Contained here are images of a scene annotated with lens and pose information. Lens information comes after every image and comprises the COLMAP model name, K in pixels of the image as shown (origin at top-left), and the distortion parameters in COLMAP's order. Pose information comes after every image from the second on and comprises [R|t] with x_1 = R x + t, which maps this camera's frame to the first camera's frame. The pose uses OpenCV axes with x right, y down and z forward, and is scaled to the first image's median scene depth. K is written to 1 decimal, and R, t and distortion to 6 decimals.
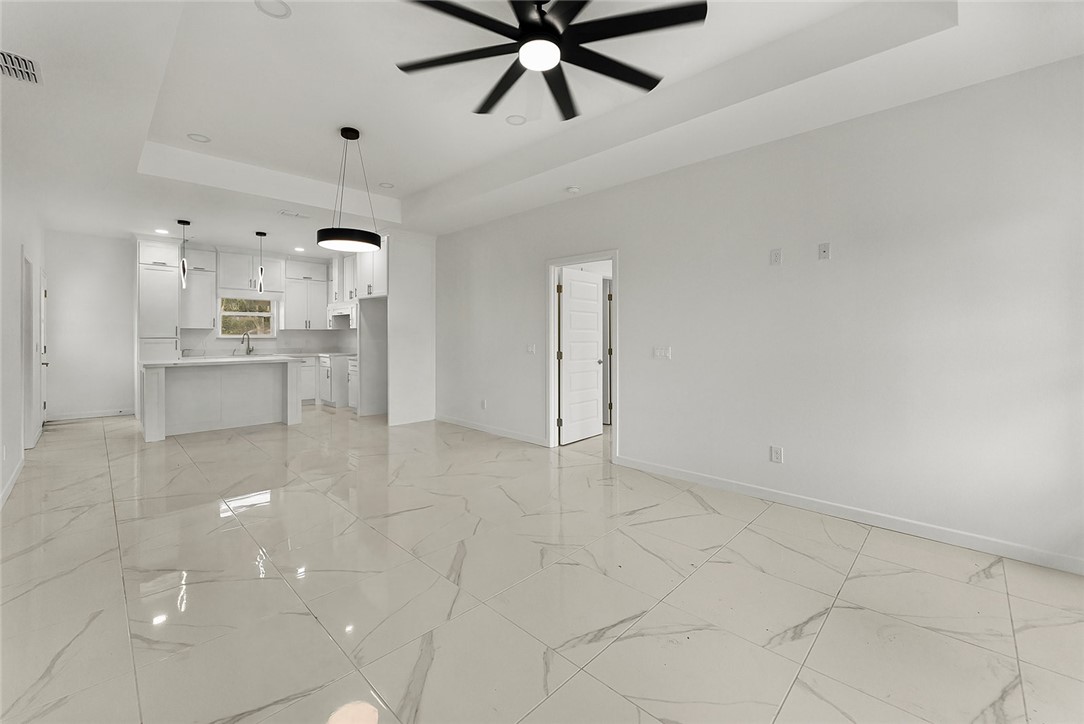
lens RADIAL K [[444.8, 0, 543.0], [0, 444.8, 338.1], [0, 0, 1]] dist [-0.014374, -0.000119]
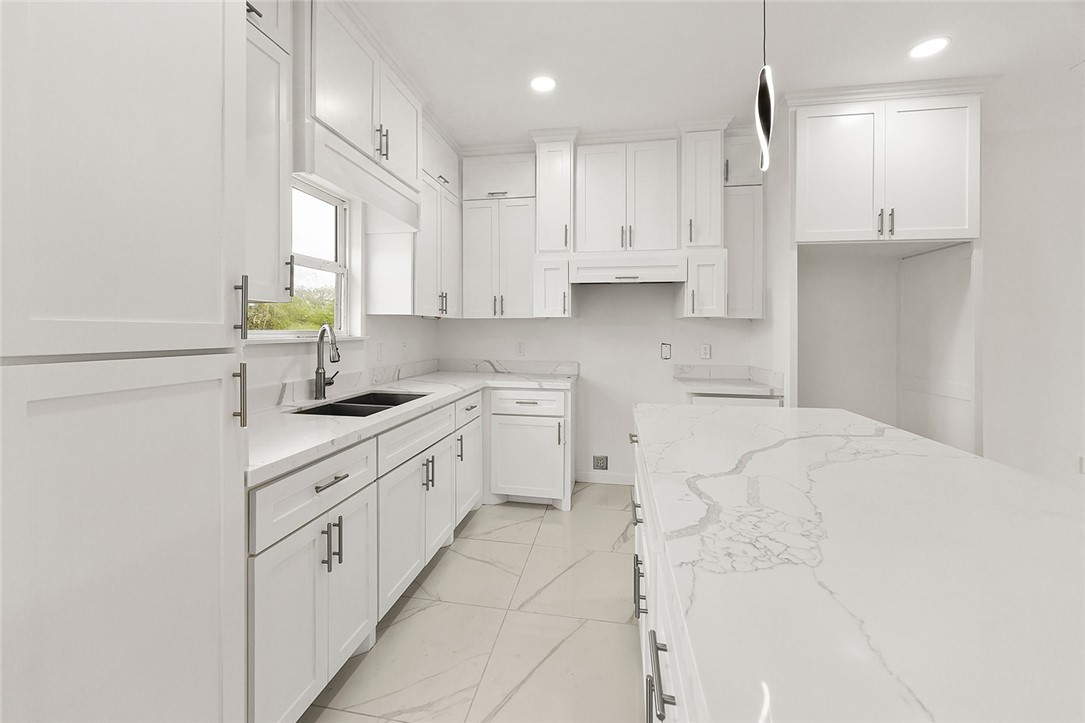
lens RADIAL K [[421.3, 0, 541.7], [0, 421.3, 331.2], [0, 0, 1]] dist [-0.002567, -0.000097]
pose [[0.823248, 0.005846, 0.567652, -0.826444], [-0.001006, 0.999960, -0.008839, -0.004988], [-0.567681, 0.006706, 0.823221, 0.822250]]
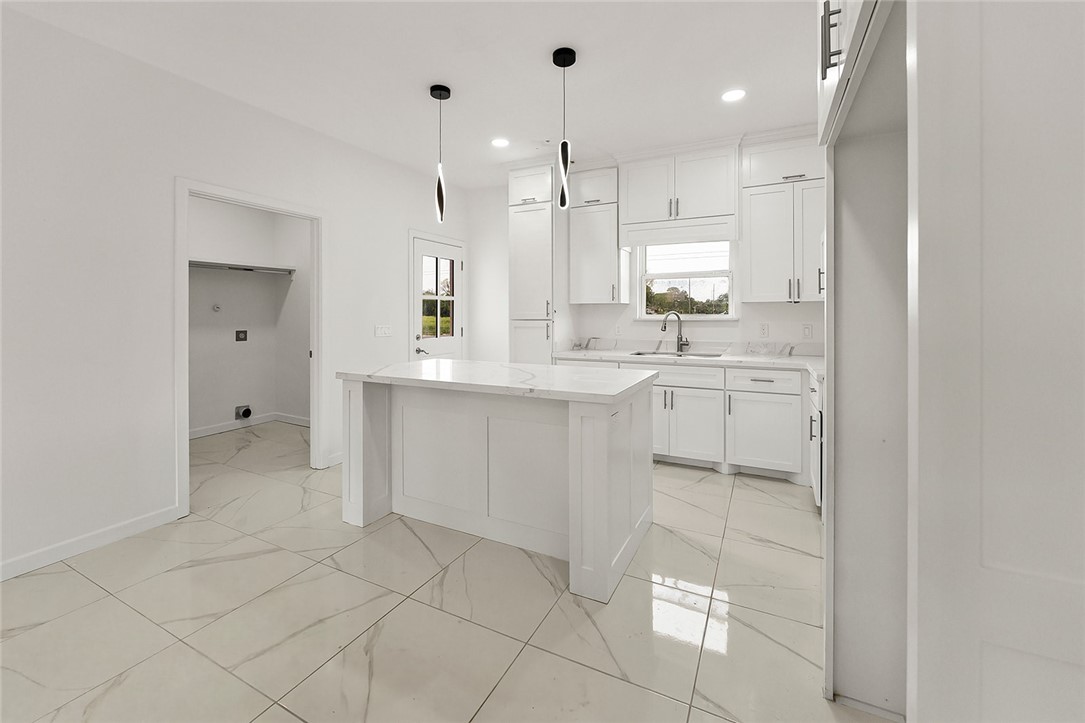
lens RADIAL K [[446.4, 0, 541.1], [0, 446.4, 315.7], [0, 0, 1]] dist [-0.014590, -0.000029]
pose [[0.289301, 0.007765, -0.957207, -0.251292], [-0.001248, 0.999969, 0.007735, -0.010991], [0.957237, -0.001043, 0.289302, 0.814588]]
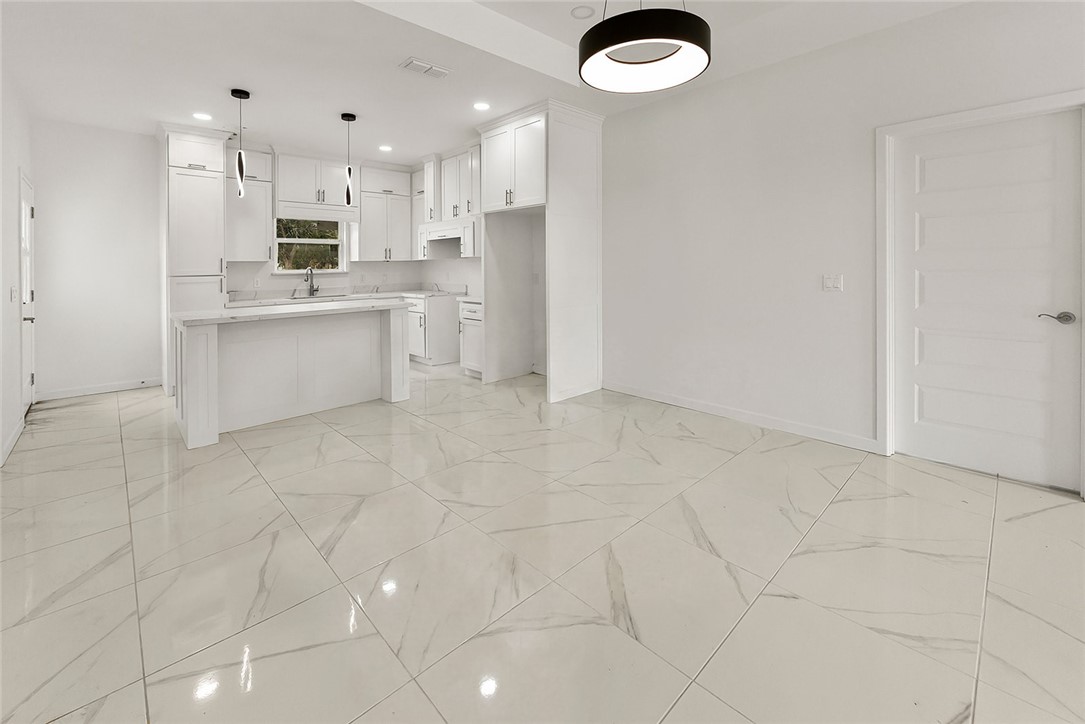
lens RADIAL K [[459.6, 0, 539.1], [0, 459.6, 266.8], [0, 0, 1]] dist [-0.002504, -0.000436]
pose [[0.999195, -0.018450, -0.035622, -0.313342], [0.018287, 0.999821, -0.004895, -0.000854], [0.035706, 0.004240, 0.999353, 0.303363]]
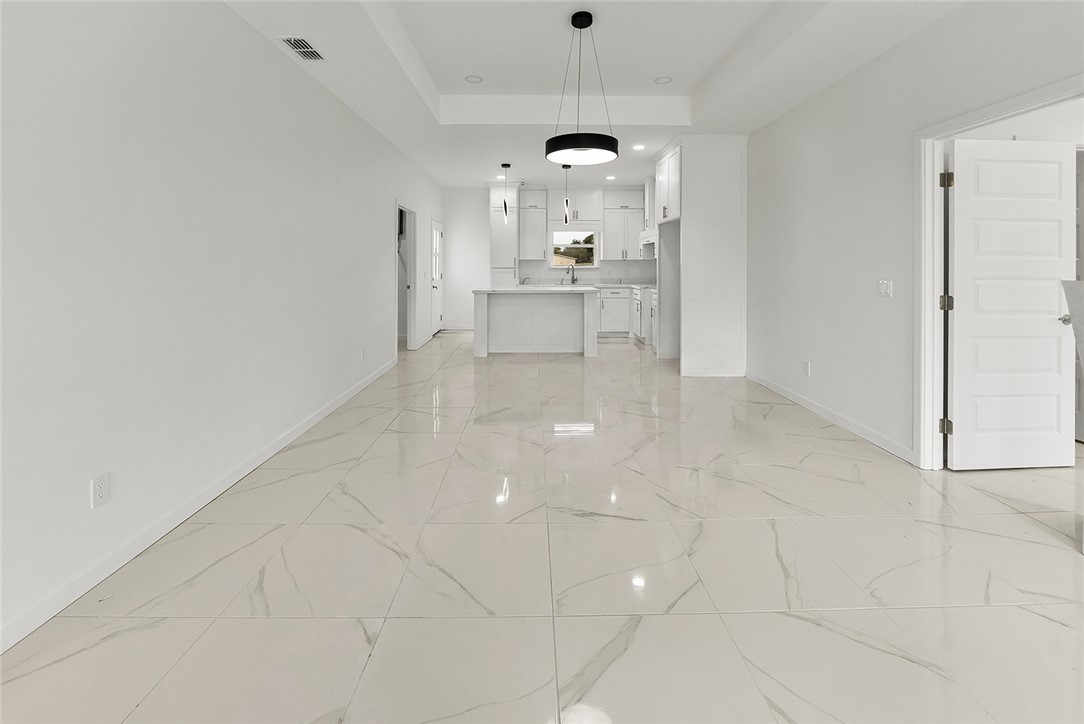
lens RADIAL K [[459.1, 0, 538.6], [0, 459.1, 266.9], [0, 0, 1]] dist [-0.002504, -0.000436]
pose [[0.703761, 0.001136, -0.710436, 0.064772], [-0.003245, 0.999993, -0.001616, -0.001507], [0.710429, 0.003443, 0.703760, 0.197378]]
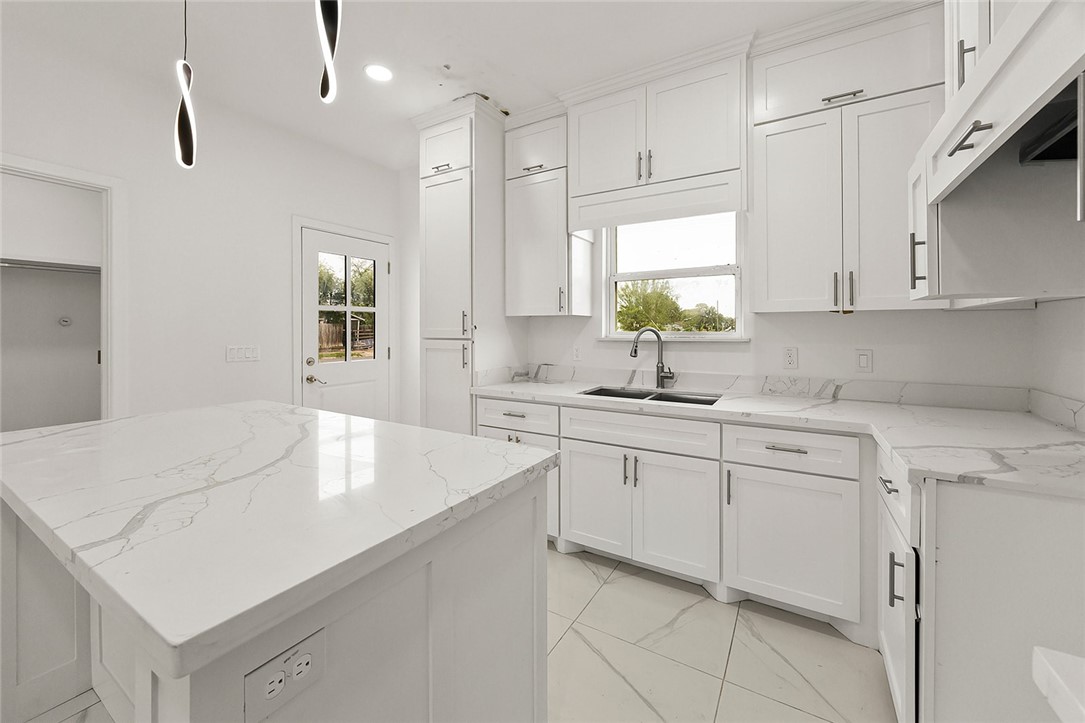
lens RADIAL K [[428.5, 0, 544.6], [0, 428.5, 327.9], [0, 0, 1]] dist [-0.011382, 0.000103]
pose [[0.225241, 0.000774, -0.974303, -0.425018], [-0.003543, 0.999994, -0.000025, -0.011441], [0.974297, 0.003457, 0.225242, 0.983286]]
